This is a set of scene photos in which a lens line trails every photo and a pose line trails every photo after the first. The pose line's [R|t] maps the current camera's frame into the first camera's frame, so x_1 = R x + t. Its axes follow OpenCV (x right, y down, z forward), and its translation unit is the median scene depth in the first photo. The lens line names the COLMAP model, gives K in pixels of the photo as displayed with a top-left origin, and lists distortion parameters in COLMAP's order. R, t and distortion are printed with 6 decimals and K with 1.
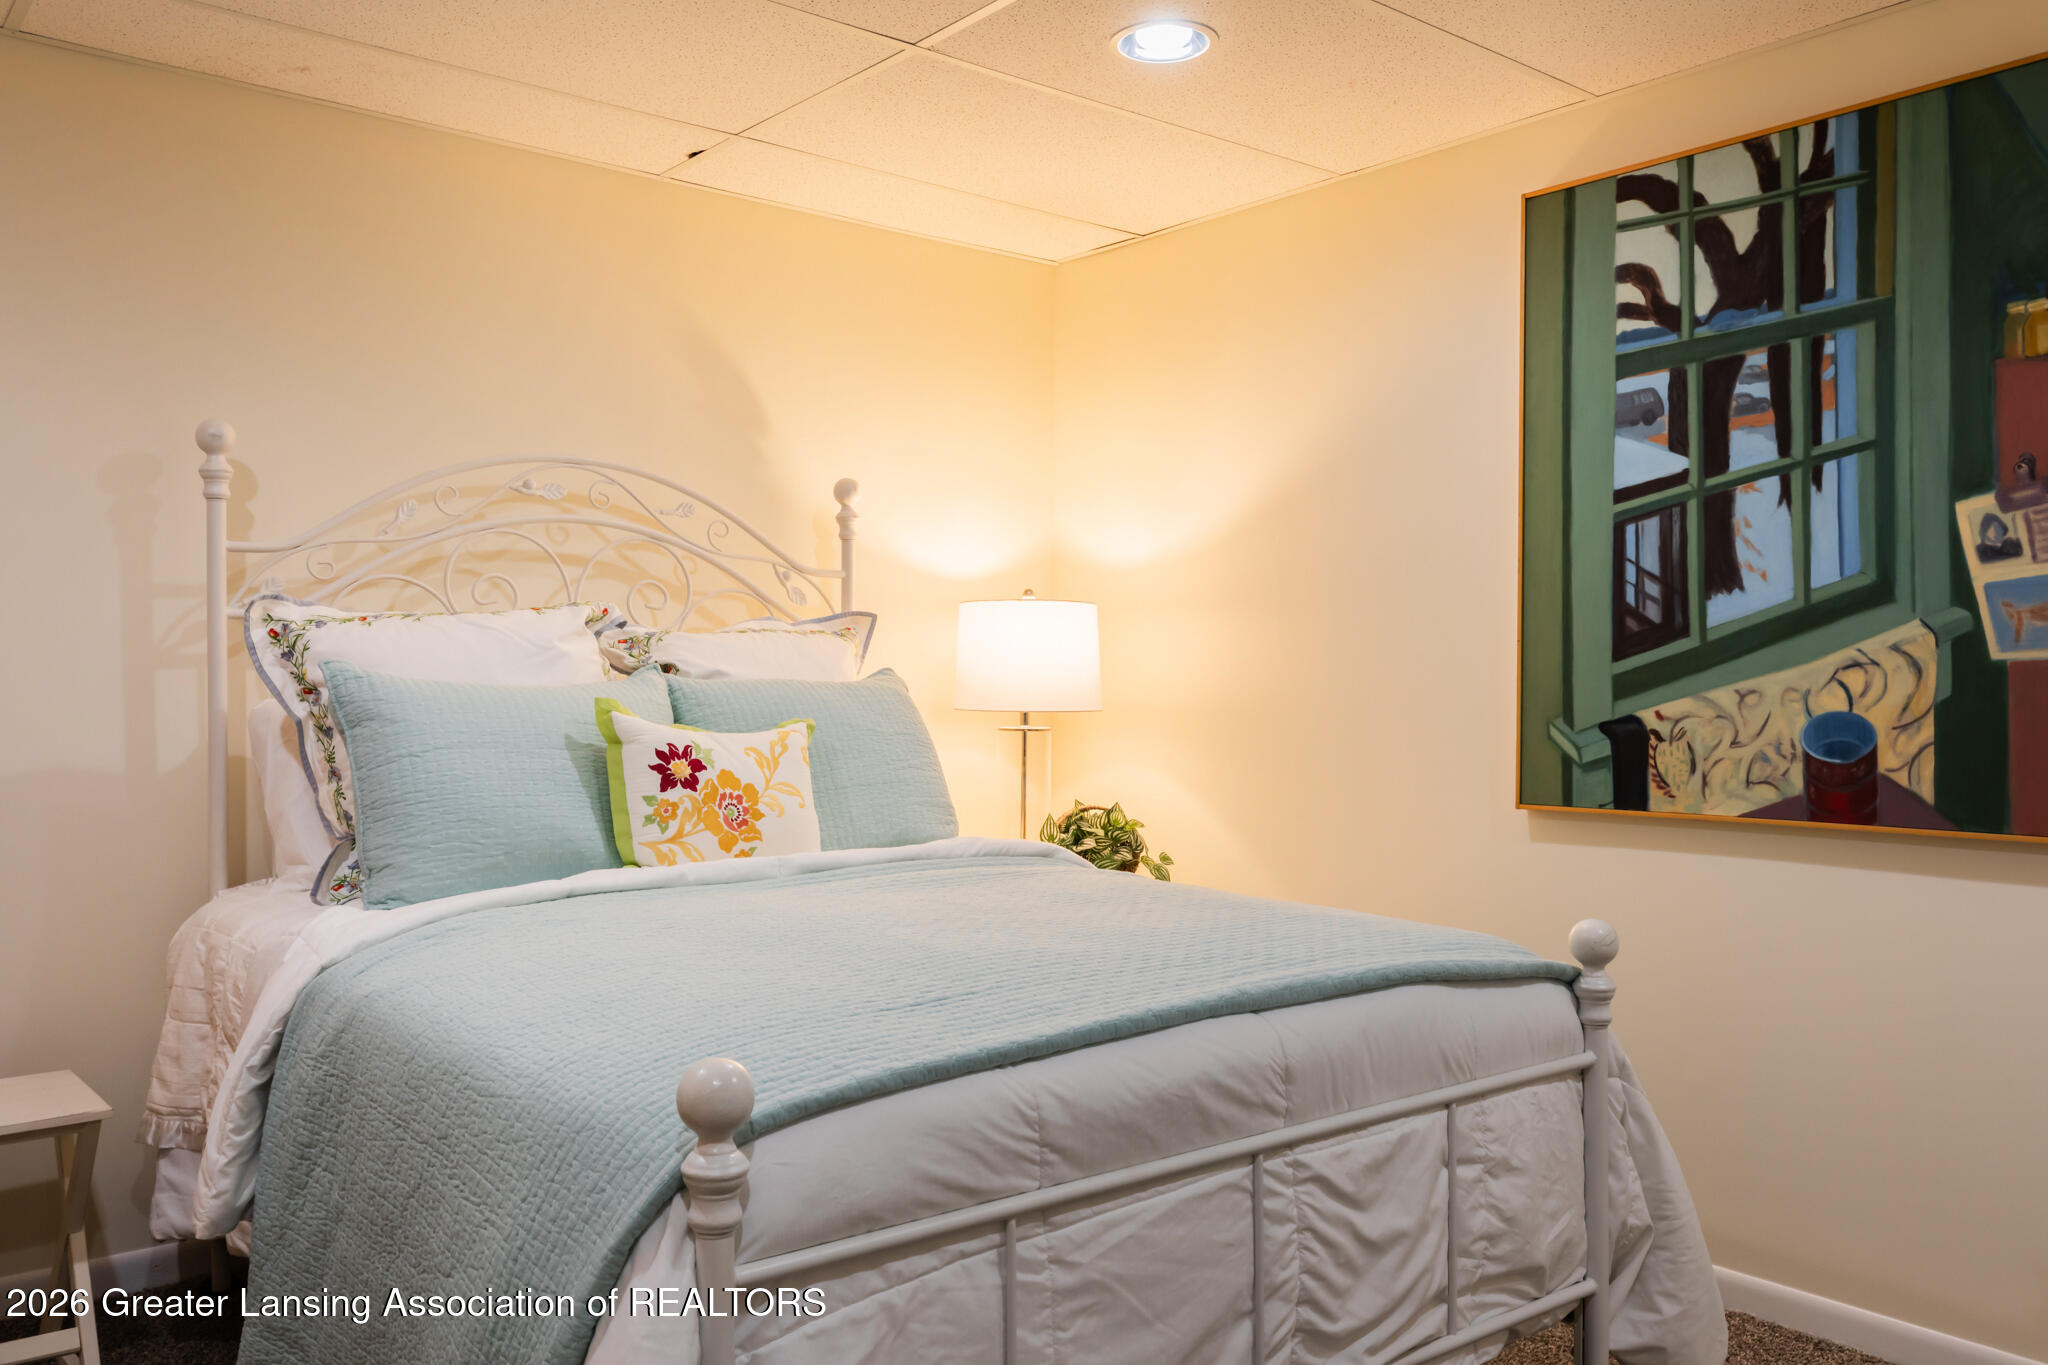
lens RADIAL K [[1522.1, 0, 1007.5], [0, 1522.1, 719.9], [0, 0, 1]] dist [0.003438, 0.000804]
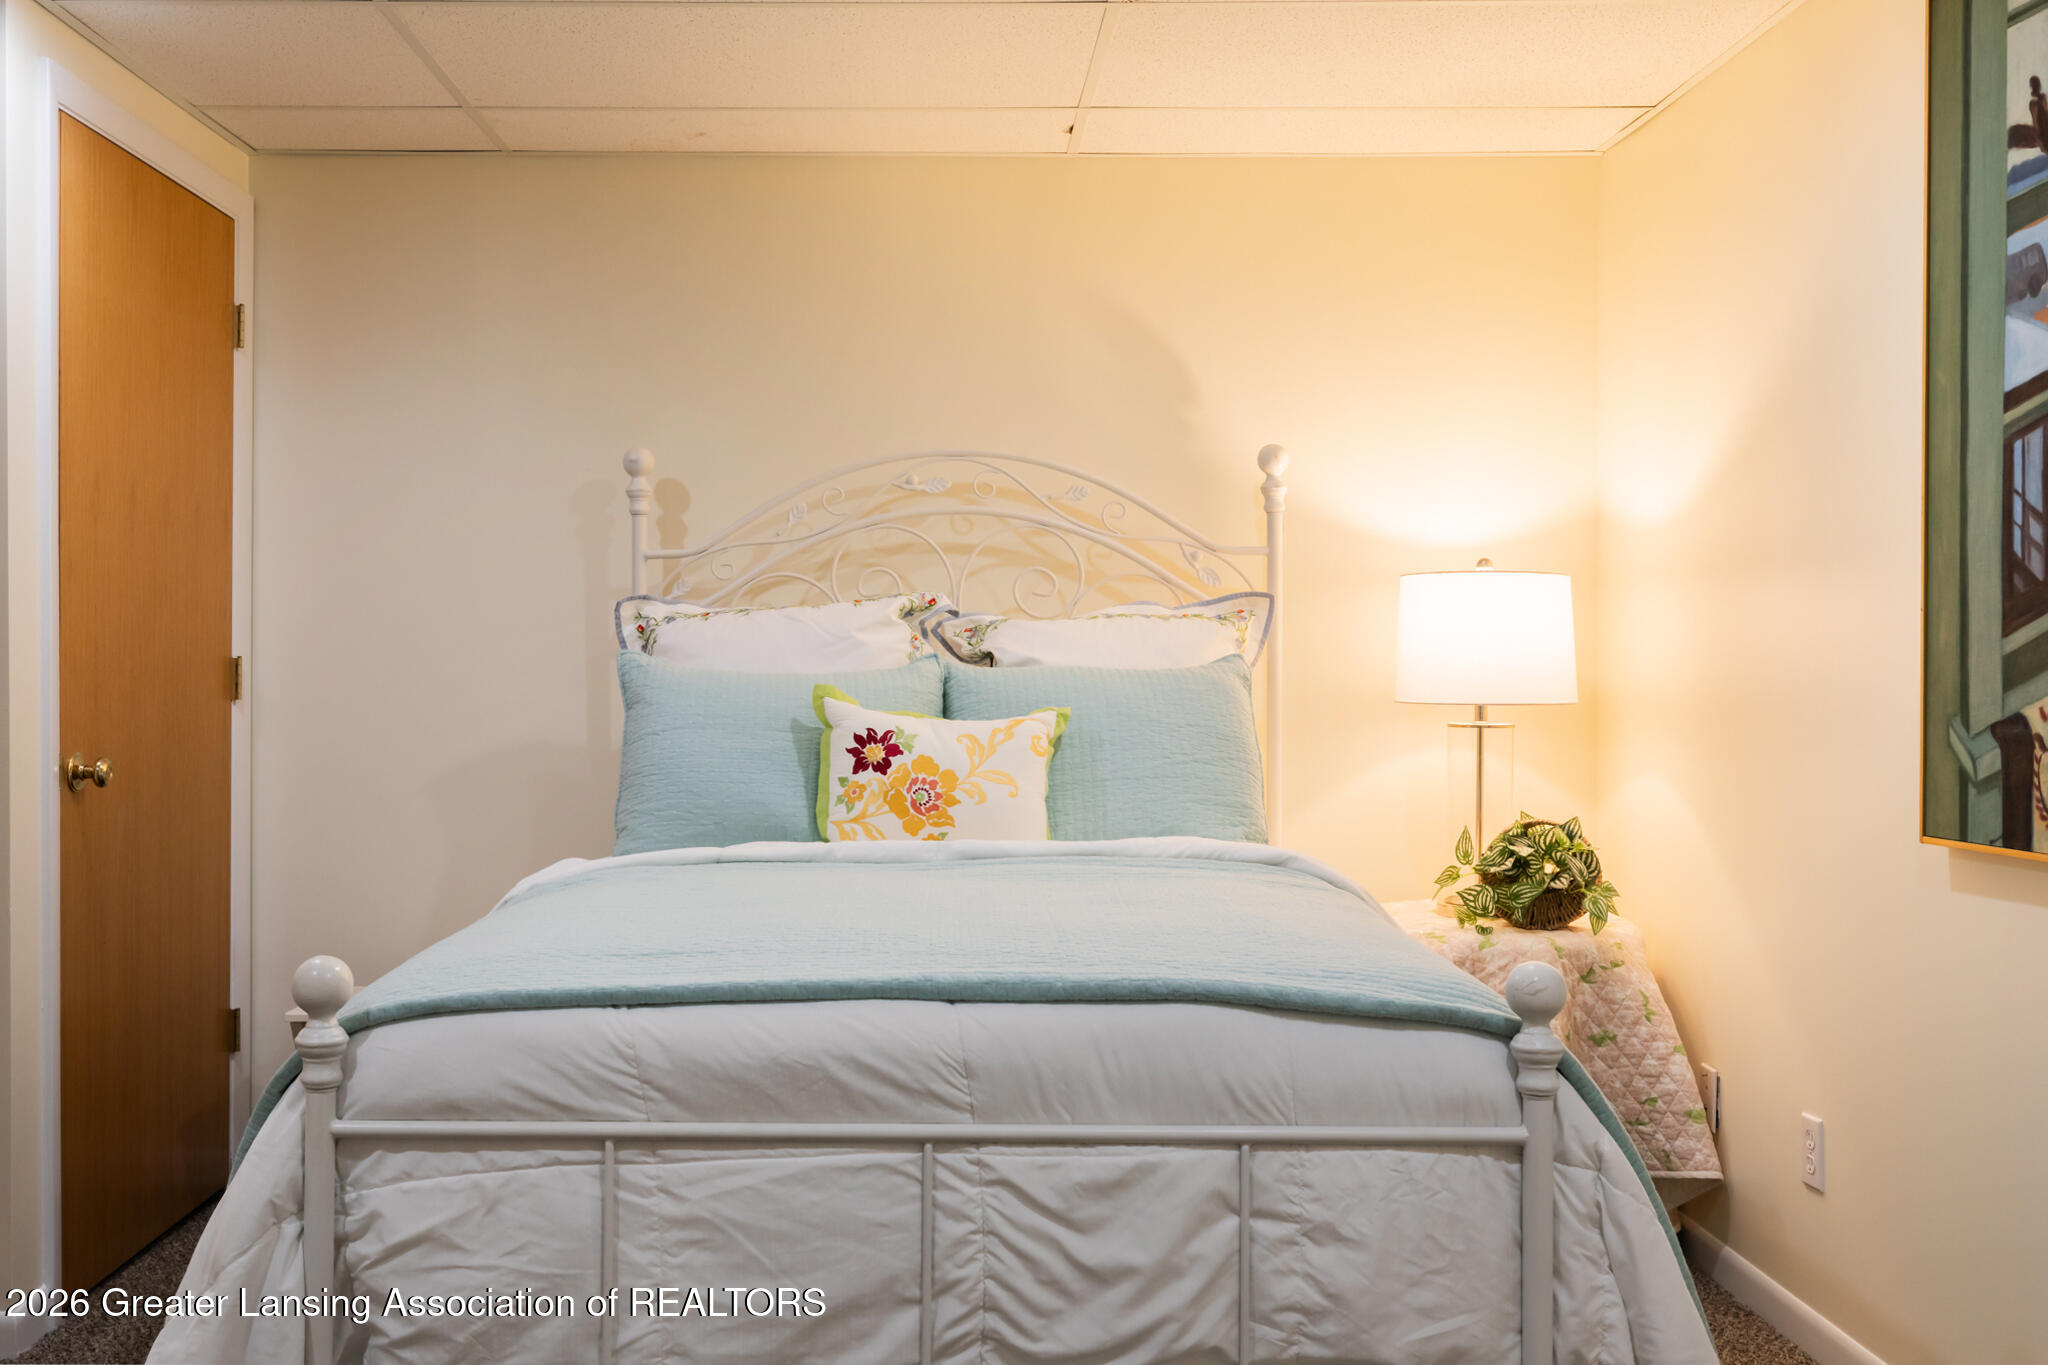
lens RADIAL K [[1861.5, 0, 1012.9], [0, 1861.5, 697.5], [0, 0, 1]] dist [0.006040, 0.000000]
pose [[0.792329, 0.006283, -0.610061, 0.646174], [-0.013348, 0.999886, -0.007038, 0.002050], [0.609948, 0.013720, 0.792323, 0.047644]]
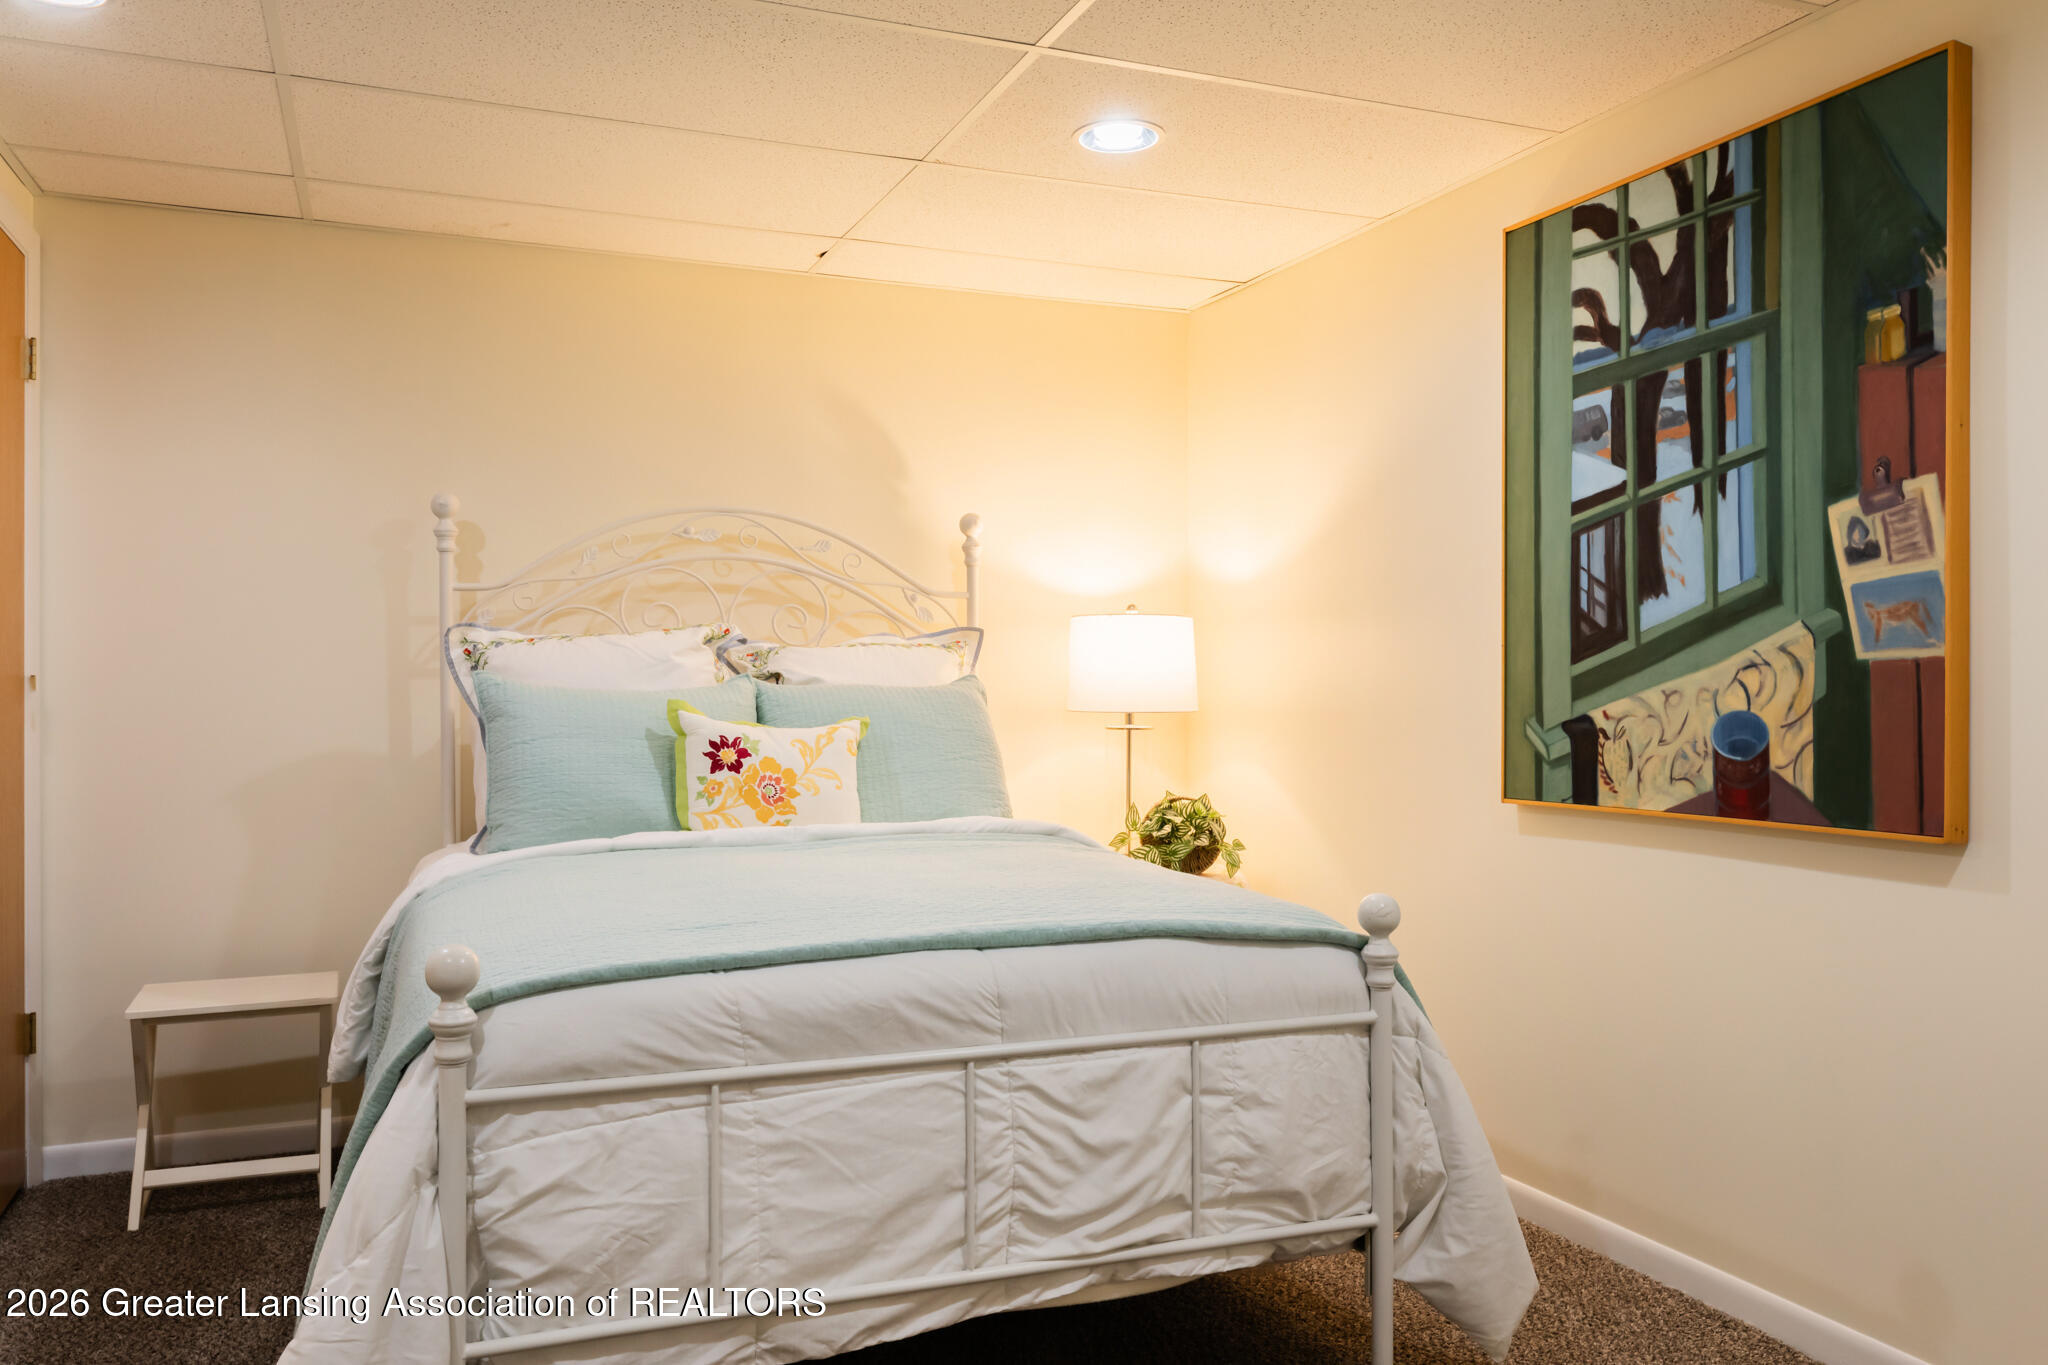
lens RADIAL K [[1465.7, 0, 1037.7], [0, 1465.7, 712.8], [0, 0, 1]] dist [0.003240, 0.002128]
pose [[0.958898, 0.000655, -0.283750, 0.381518], [-0.003150, 0.999960, -0.008338, 0.006004], [0.283734, 0.008889, 0.958862, -0.094813]]
